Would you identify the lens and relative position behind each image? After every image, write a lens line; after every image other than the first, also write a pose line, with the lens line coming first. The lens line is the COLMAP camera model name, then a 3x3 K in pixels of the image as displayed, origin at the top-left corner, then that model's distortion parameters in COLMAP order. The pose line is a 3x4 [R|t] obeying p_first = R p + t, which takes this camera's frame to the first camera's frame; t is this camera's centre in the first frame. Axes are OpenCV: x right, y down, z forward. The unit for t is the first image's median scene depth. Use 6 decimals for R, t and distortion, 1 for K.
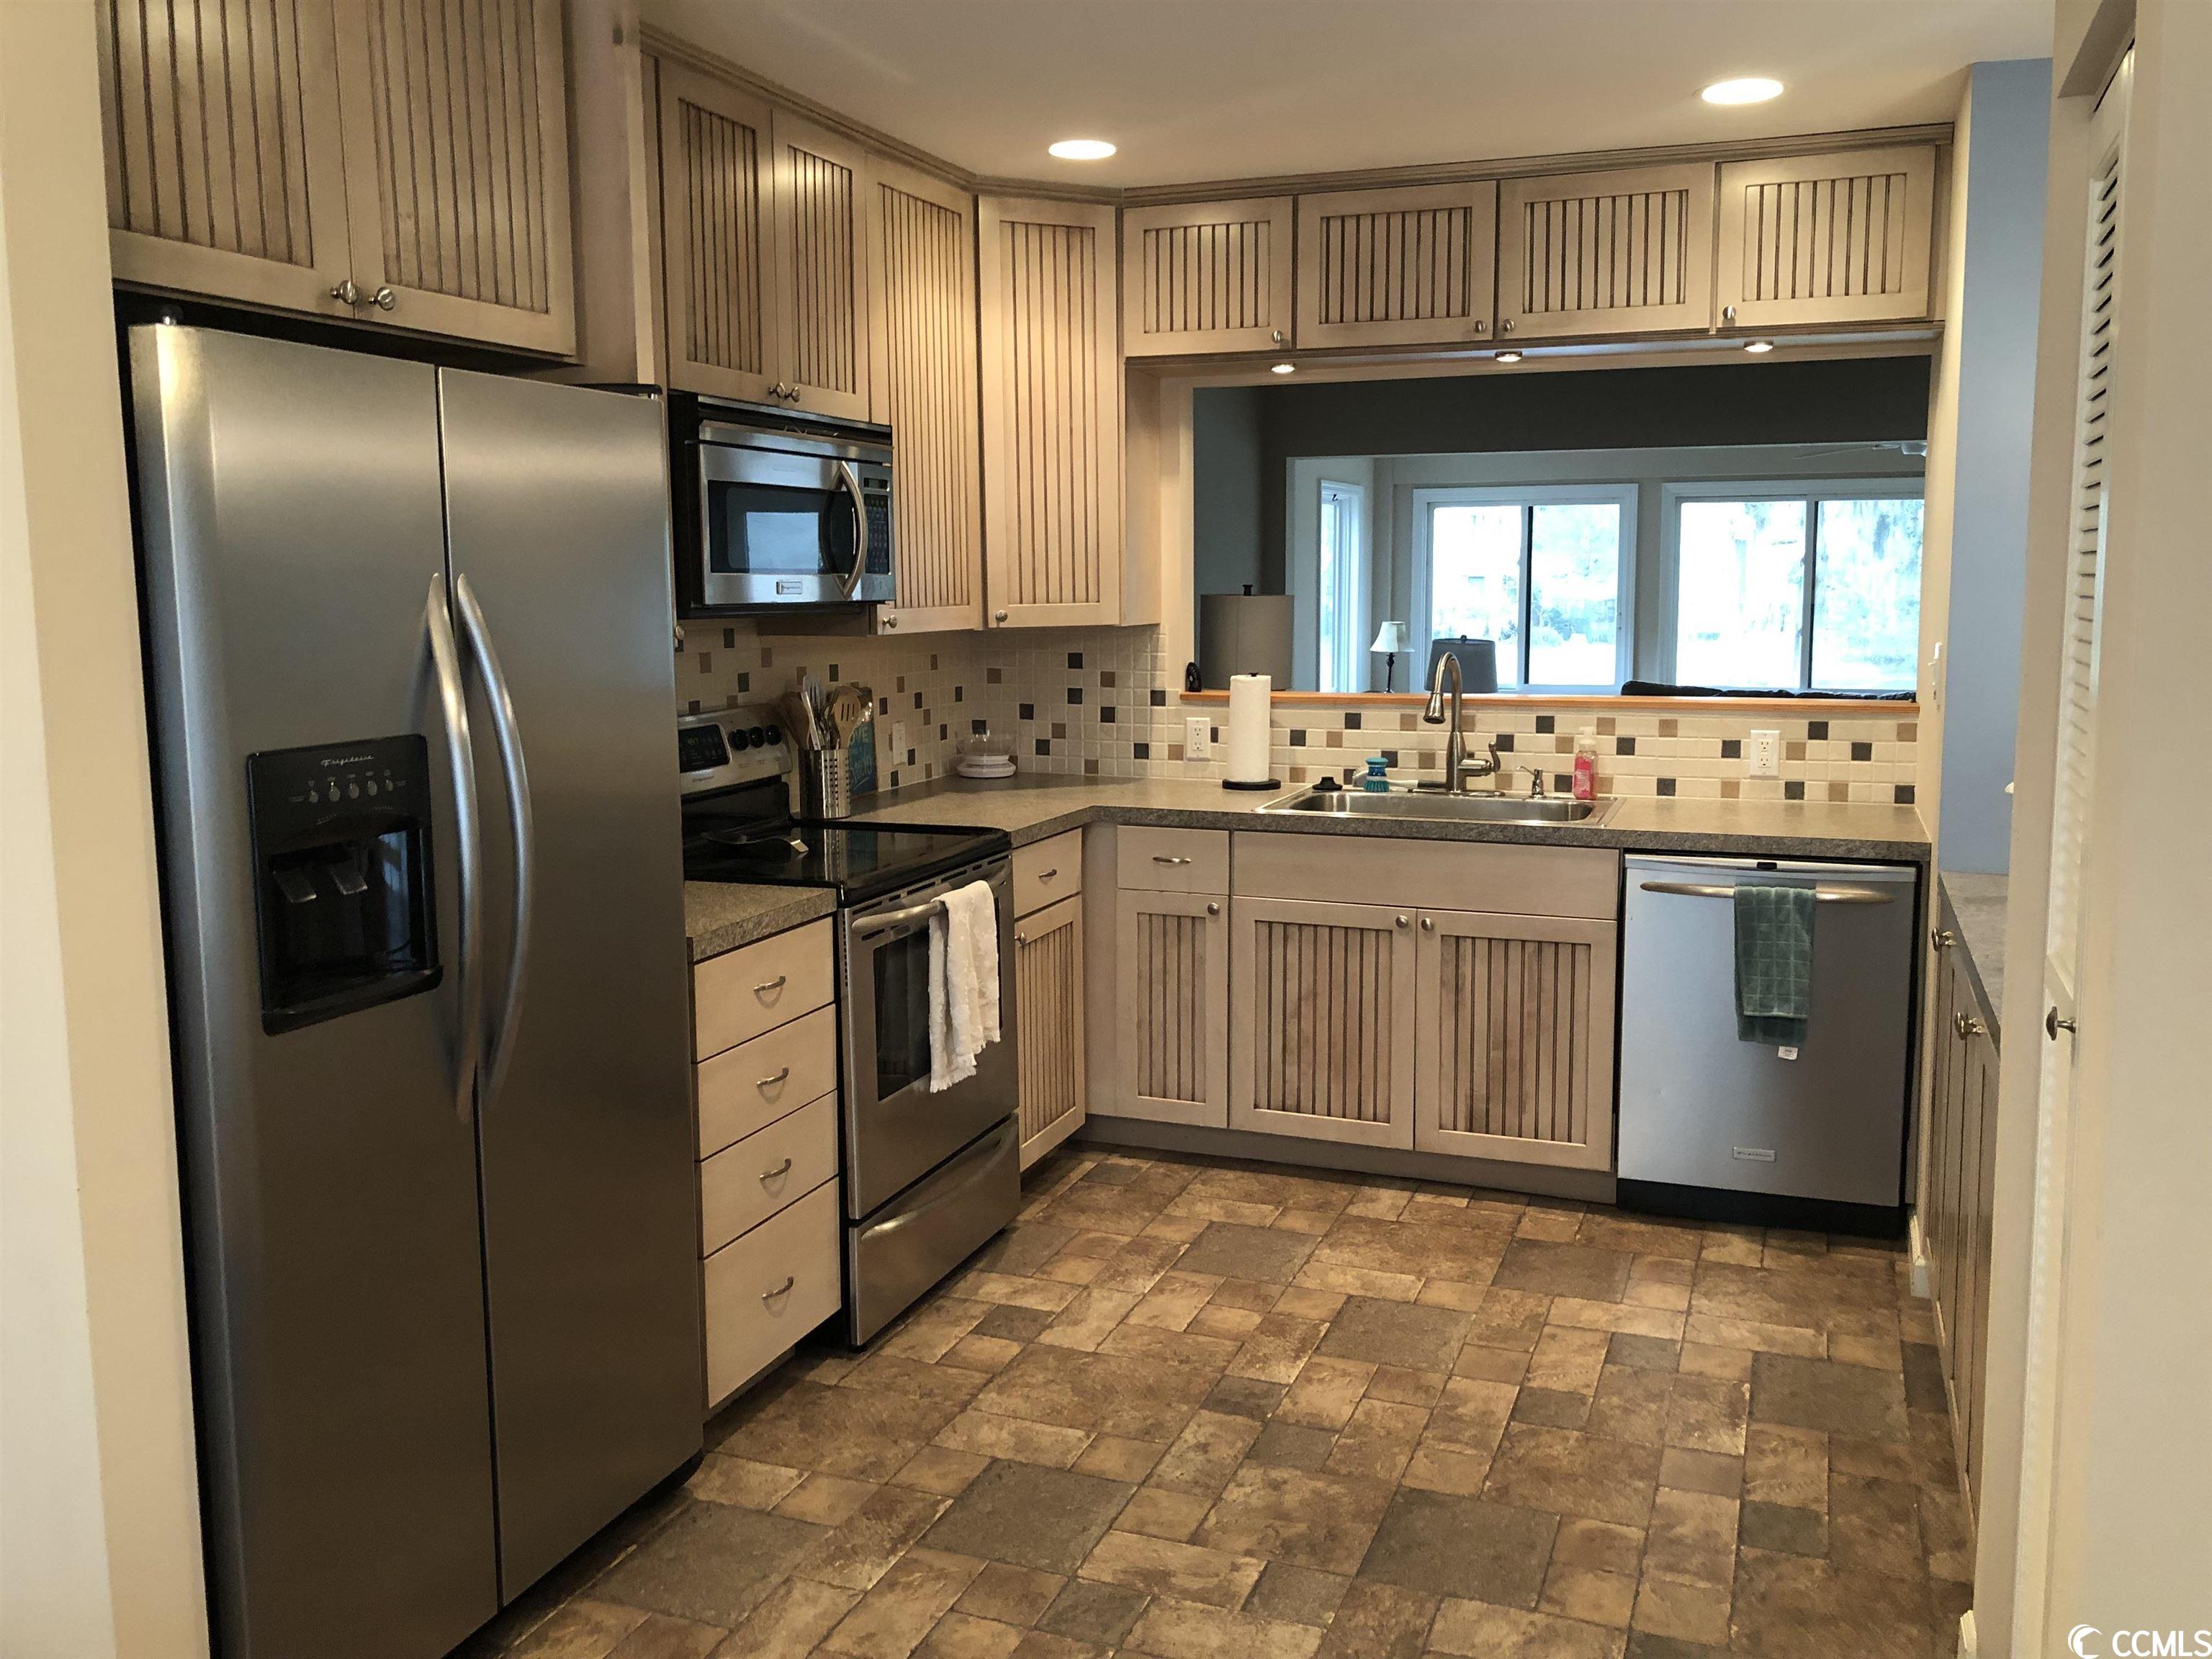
lens RADIAL K [[1815.2, 0, 1112.2], [0, 1815.2, 836.2], [0, 0, 1]] dist [0.004948, 0.017332]
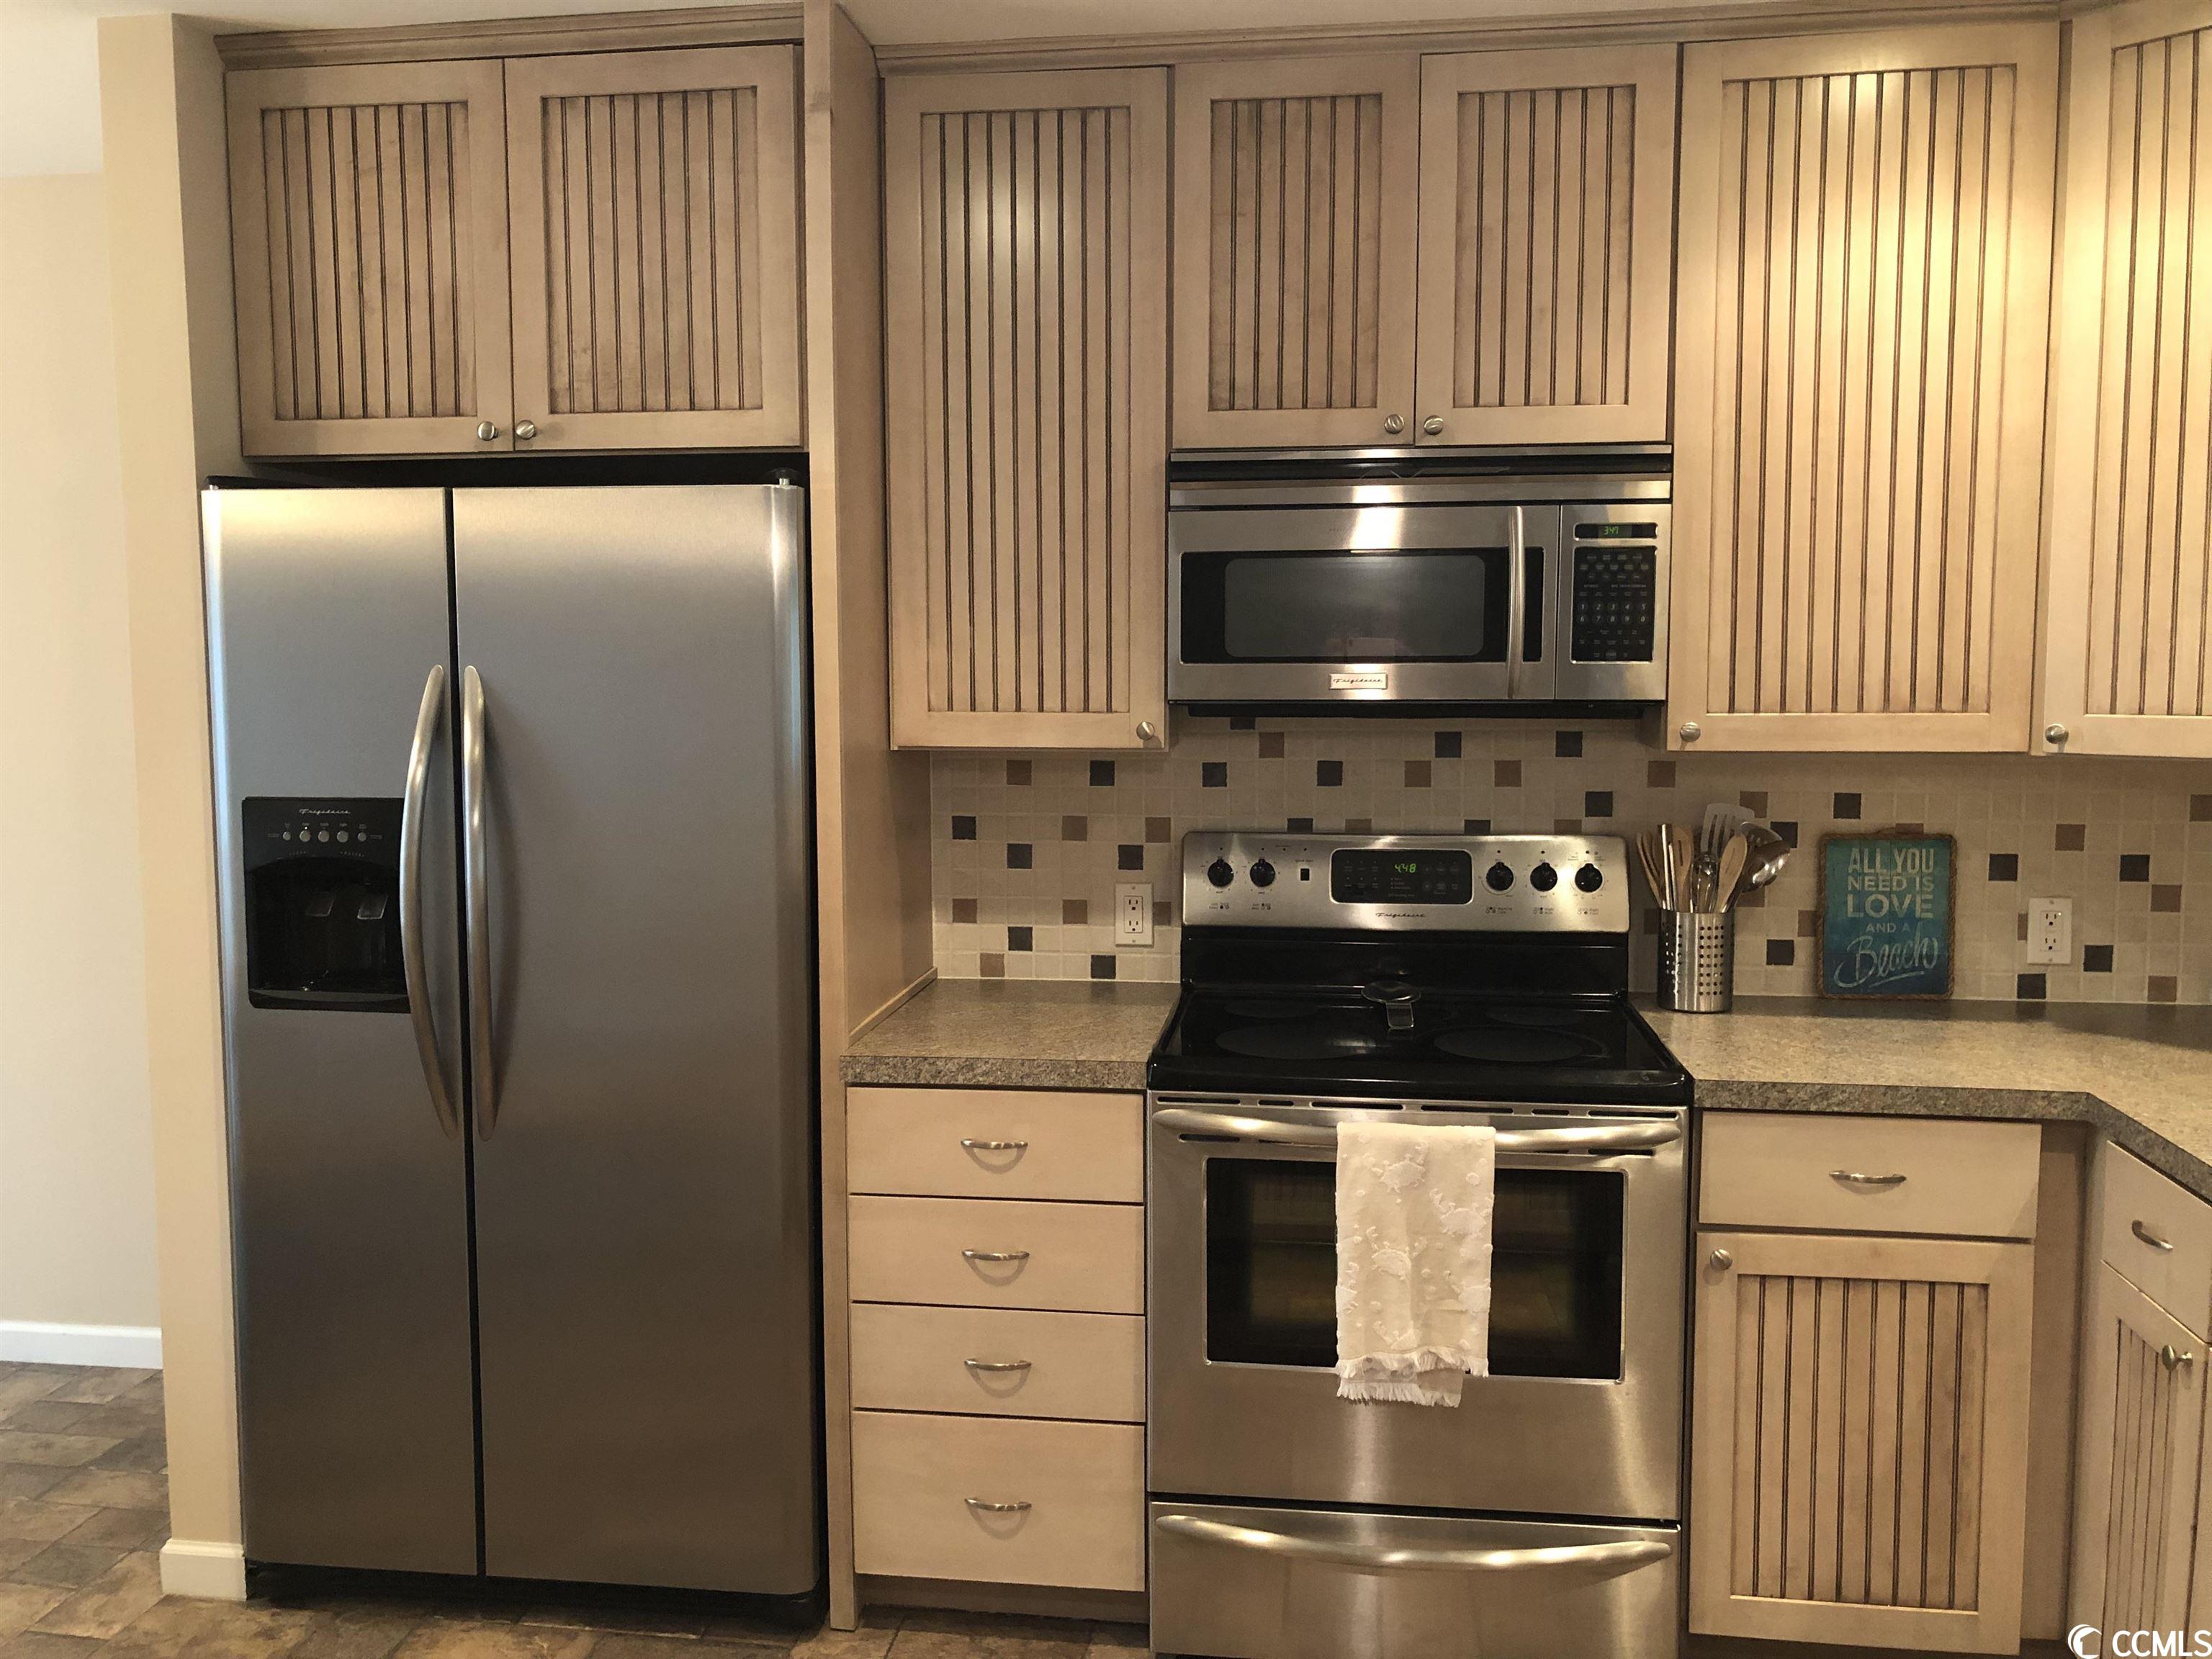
lens RADIAL K [[1815.2, 0, 1112.2], [0, 1815.2, 836.2], [0, 0, 1]] dist [0.004948, 0.017332]
pose [[0.227838, 0.105773, -0.967937, 0.672102], [-0.137497, 0.987616, 0.075559, -0.141695], [0.963942, 0.115873, 0.239560, 0.886267]]
